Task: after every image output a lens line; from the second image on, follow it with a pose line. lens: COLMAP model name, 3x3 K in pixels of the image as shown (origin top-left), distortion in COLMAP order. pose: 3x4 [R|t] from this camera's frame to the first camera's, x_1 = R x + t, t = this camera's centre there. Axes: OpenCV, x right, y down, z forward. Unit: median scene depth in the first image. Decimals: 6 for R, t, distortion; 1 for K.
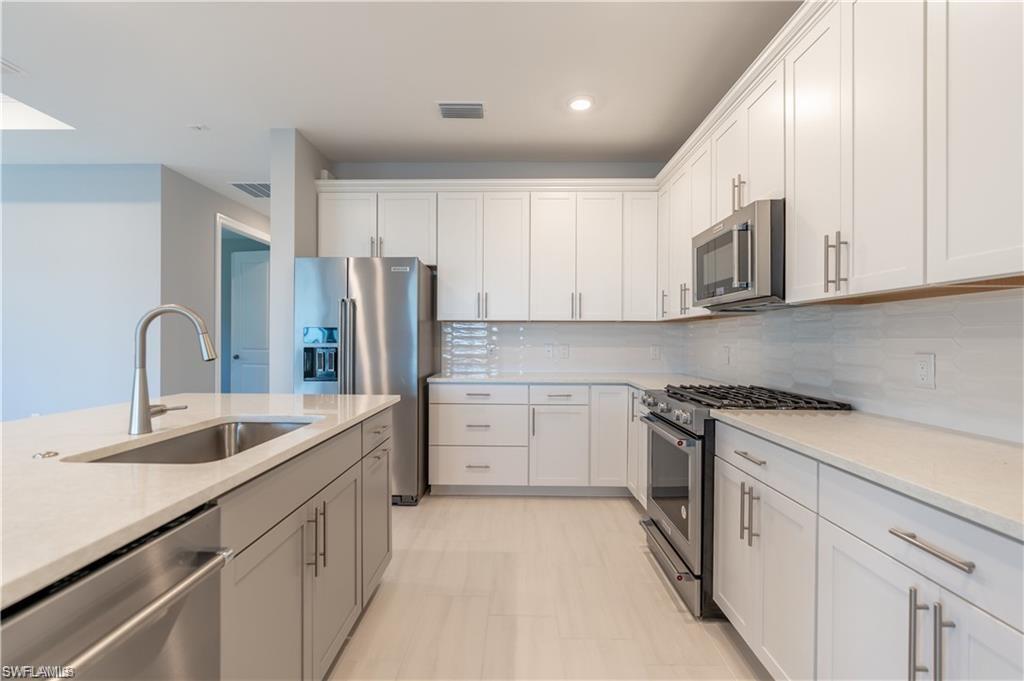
lens RADIAL K [[468.5, 0, 496.1], [0, 468.5, 344.3], [0, 0, 1]] dist [0.000003, 0.000160]
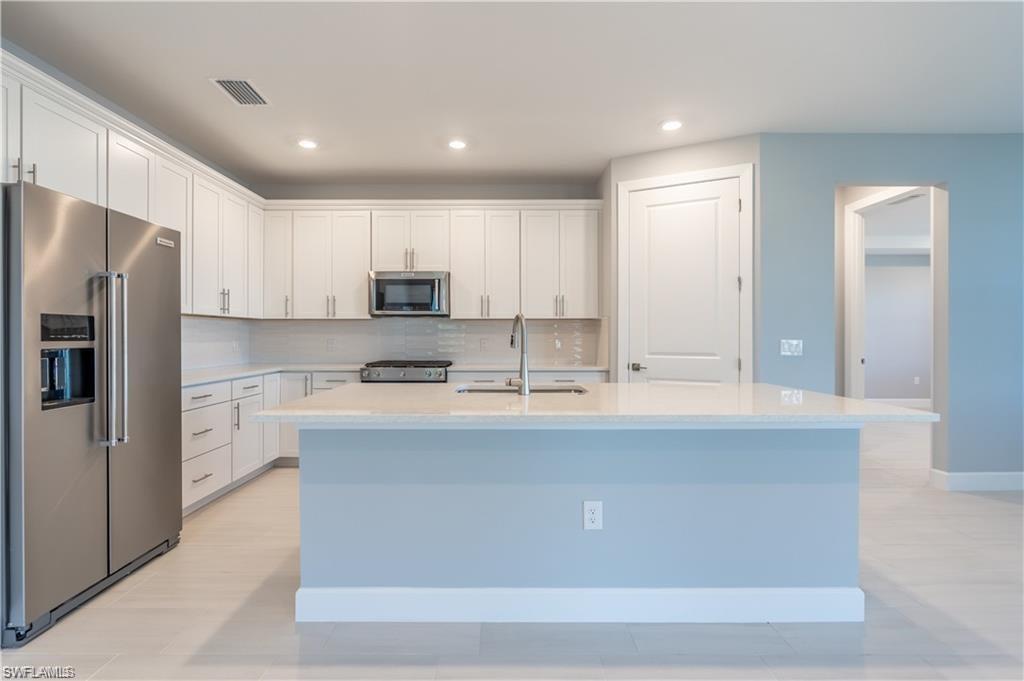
lens RADIAL K [[474.1, 0, 507.4], [0, 474.1, 336.8], [0, 0, 1]] dist [-0.001759, 0.000030]
pose [[-0.035003, -0.005791, 0.999370, -1.044549], [0.009763, 0.999934, 0.006136, -0.006369], [-0.999340, 0.009972, -0.034944, 0.495708]]
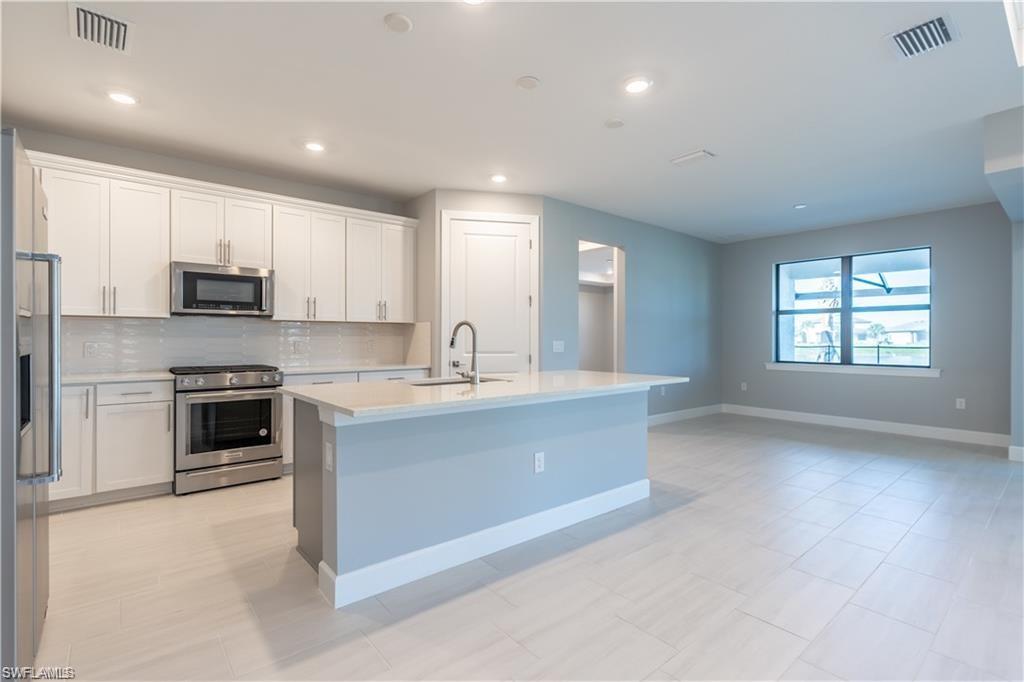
lens RADIAL K [[474.1, 0, 507.4], [0, 474.1, 337.3], [0, 0, 1]] dist [-0.001759, 0.000030]
pose [[-0.660463, -0.002796, 0.750854, -1.063370], [0.003646, 0.999969, 0.006931, -0.010984], [-0.750850, 0.007315, -0.660432, 1.004187]]
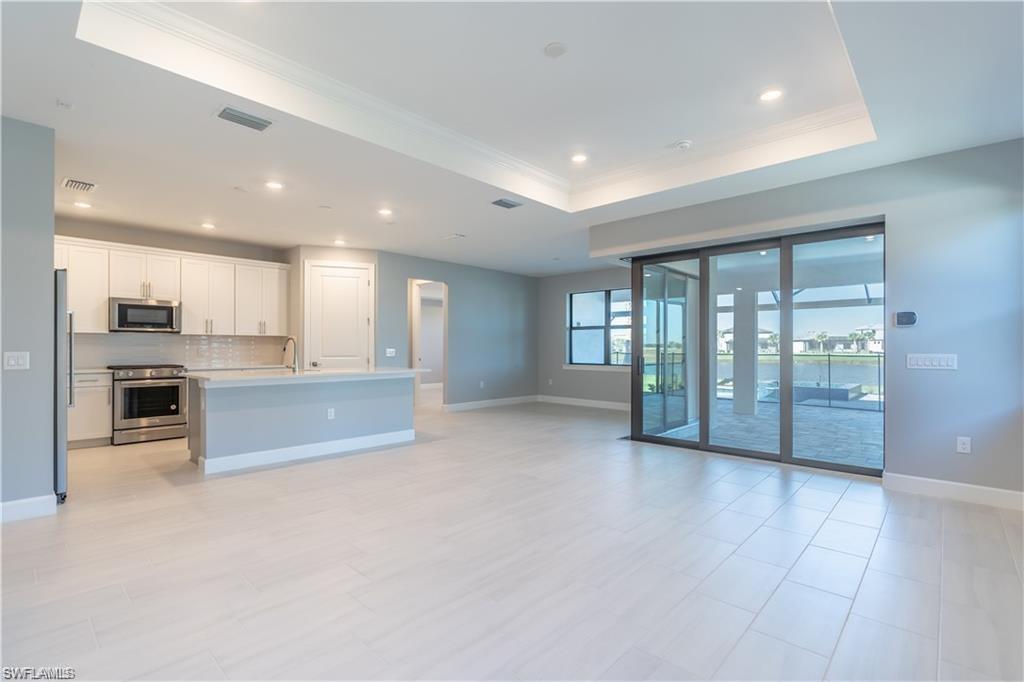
lens RADIAL K [[468.5, 0, 496.1], [0, 468.5, 344.8], [0, 0, 1]] dist [0.000003, 0.000160]
pose [[-0.739441, -0.001787, 0.673219, -1.954559], [0.002210, 0.999985, 0.005083, -0.016113], [-0.673217, 0.005247, -0.739426, 1.188545]]
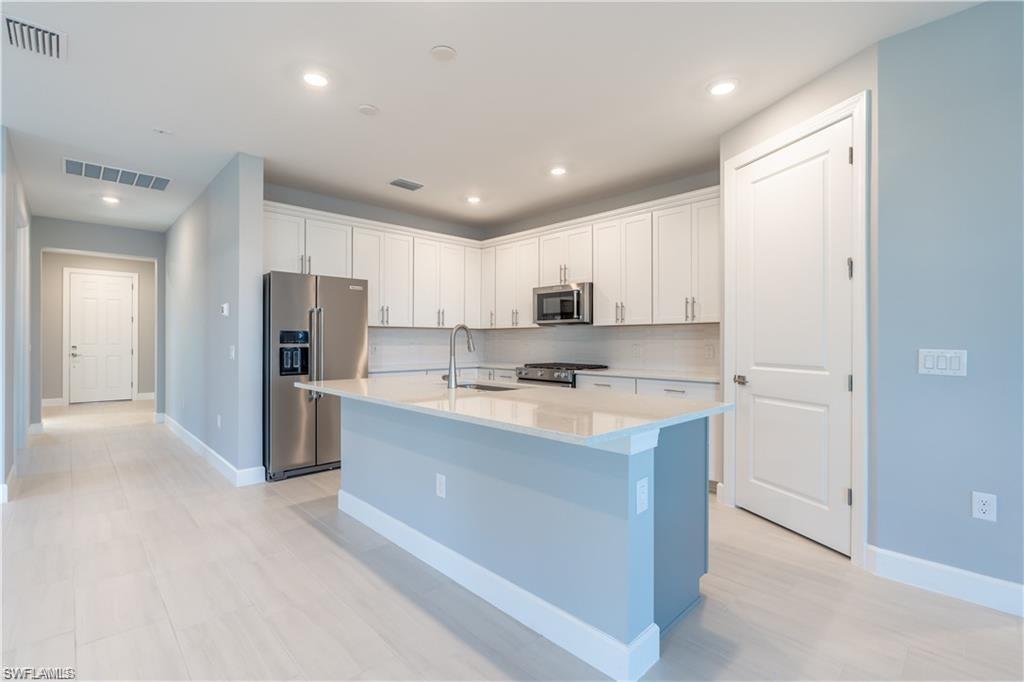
lens RADIAL K [[475.1, 0, 500.9], [0, 475.1, 341.8], [0, 0, 1]] dist [-0.000161, 0.000169]
pose [[0.712713, -0.003946, 0.701444, -0.903340], [0.007475, 0.999970, -0.001969, -0.000976], [-0.701416, 0.006647, 0.712721, -0.265078]]
